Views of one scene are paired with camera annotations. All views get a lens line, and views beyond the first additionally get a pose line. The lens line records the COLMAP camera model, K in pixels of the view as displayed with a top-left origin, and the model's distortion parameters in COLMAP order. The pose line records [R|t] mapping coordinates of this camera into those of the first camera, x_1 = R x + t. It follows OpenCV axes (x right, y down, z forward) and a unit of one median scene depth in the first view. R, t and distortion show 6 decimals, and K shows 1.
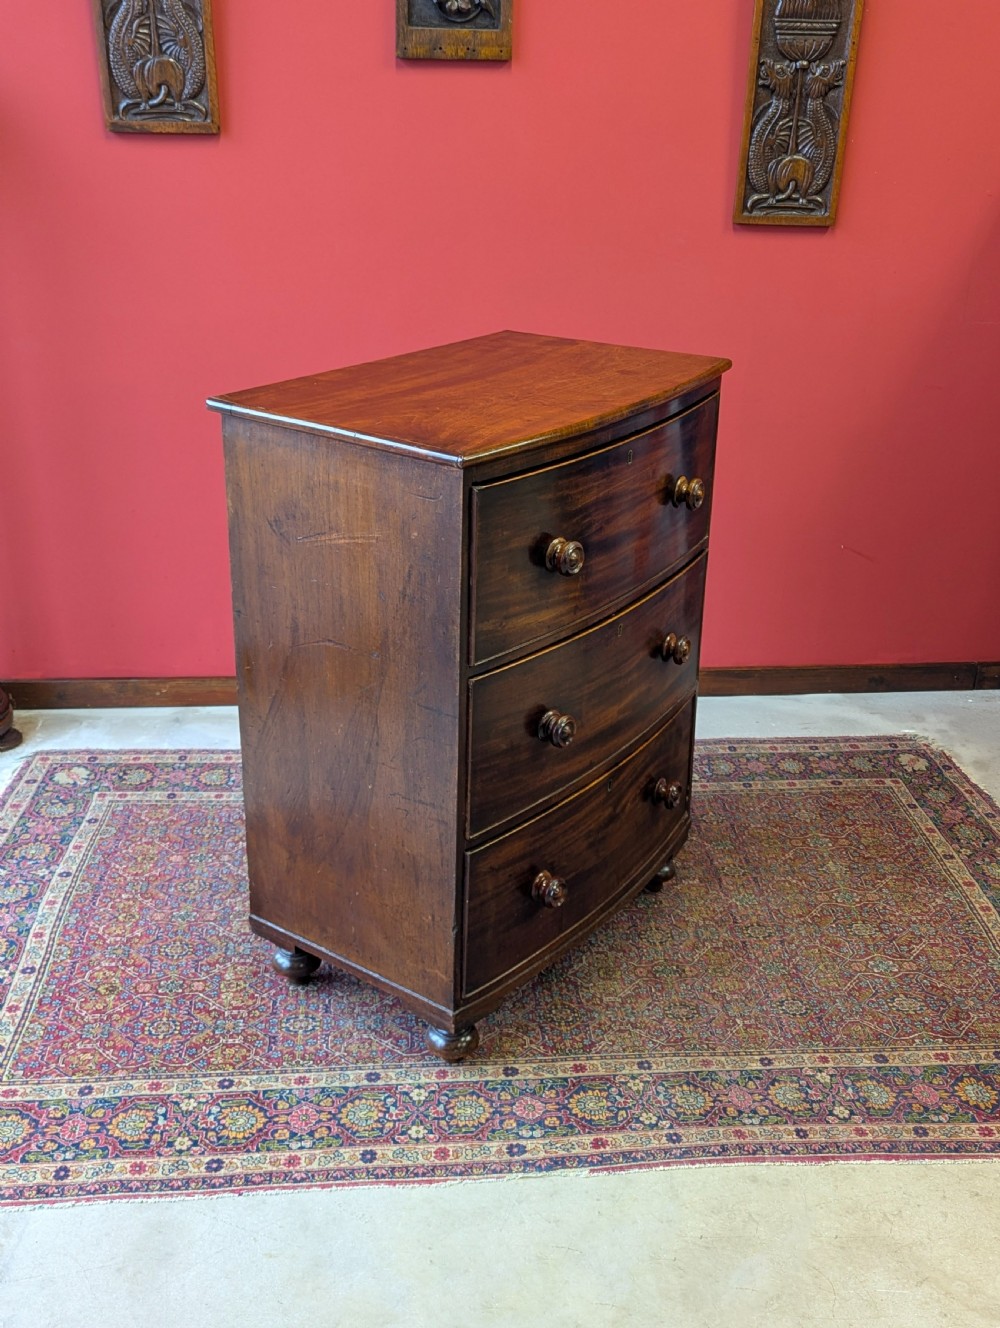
lens RADIAL K [[1402.6, 0, 500.4], [0, 1402.6, 659.5], [0, 0, 1]] dist [0.032936, 0.009774]
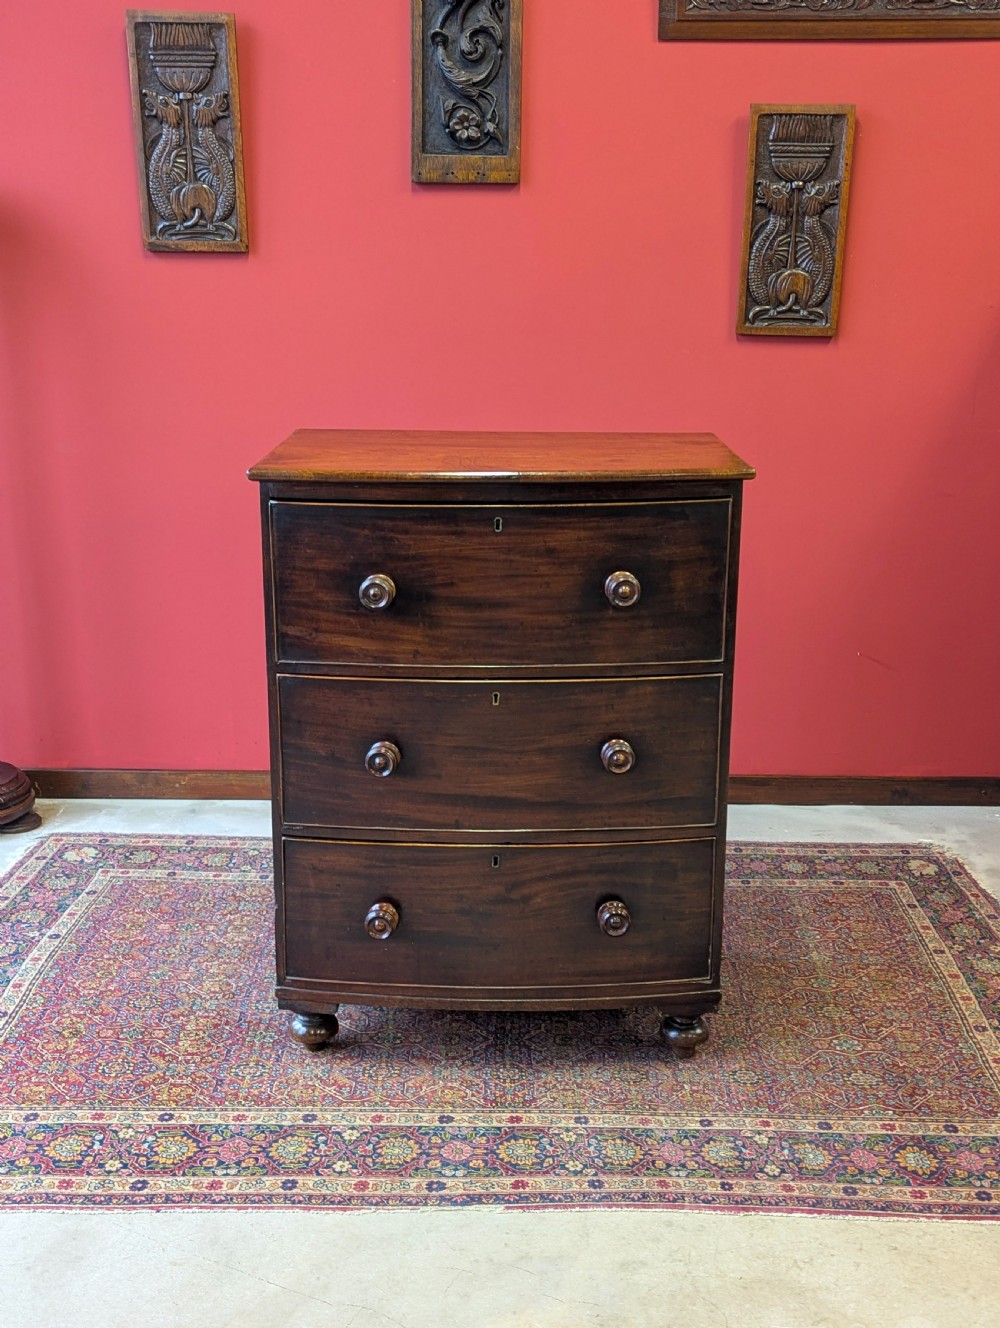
lens RADIAL K [[1473.5, 0, 510.4], [0, 1473.5, 671.0], [0, 0, 1]] dist [0.036115, 0.009280]
pose [[0.996092, 0.016362, -0.086789, 0.134662], [-0.026942, 0.992144, -0.122164, 0.099827], [0.084109, 0.124025, 0.988708, -0.076147]]
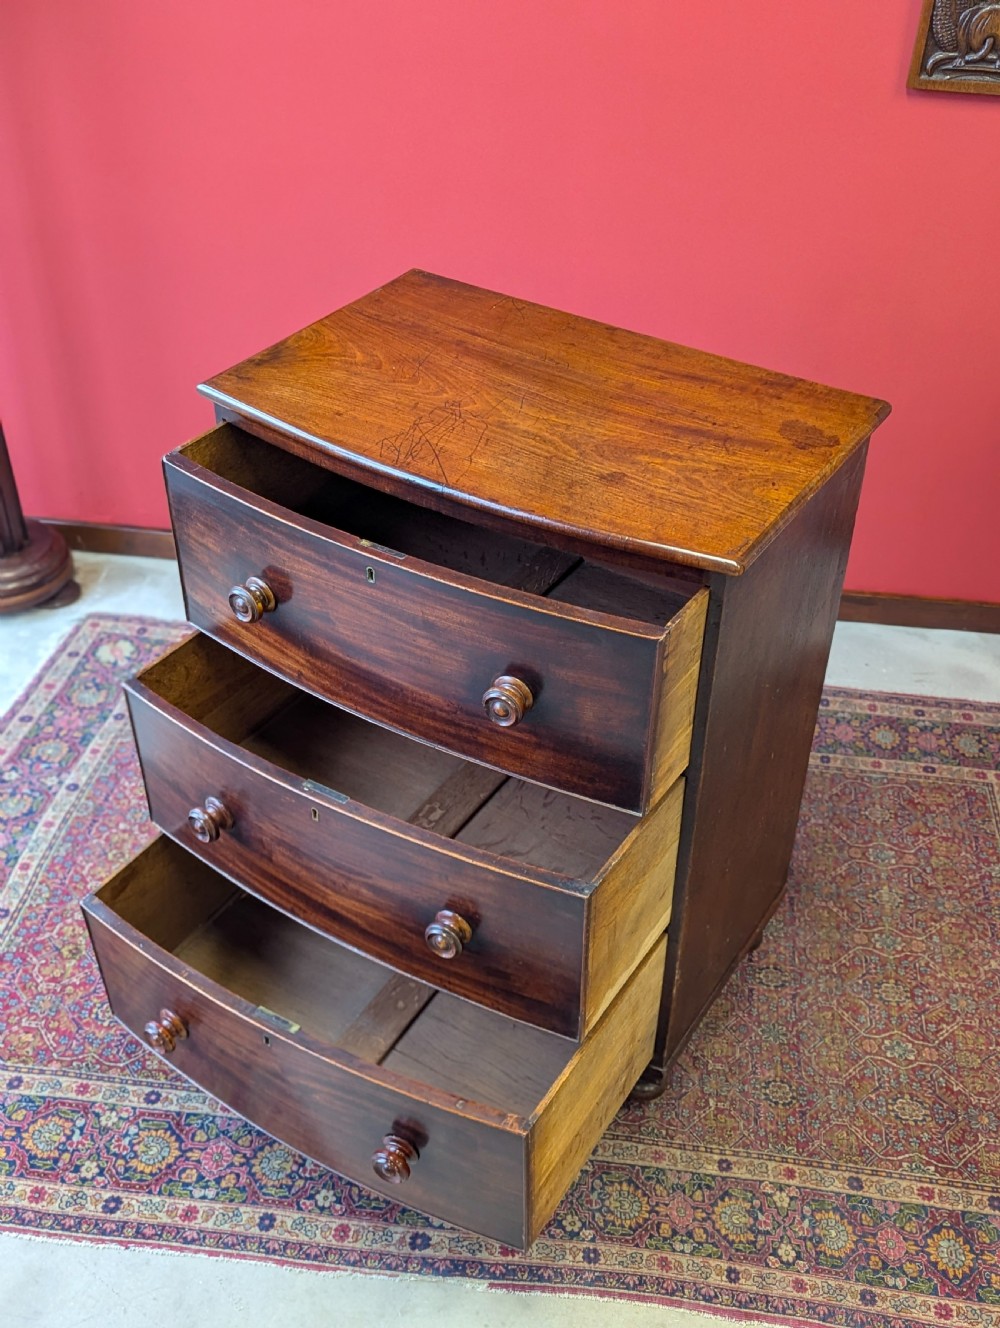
lens RADIAL K [[1406.4, 0, 523.0], [0, 1406.4, 630.6], [0, 0, 1]] dist [0.027865, 0.031143]
pose [[0.980663, 0.124955, -0.150622, 0.152820], [-0.087875, 0.968833, 0.231605, -0.244162], [0.174868, -0.213891, 0.961079, 0.171785]]
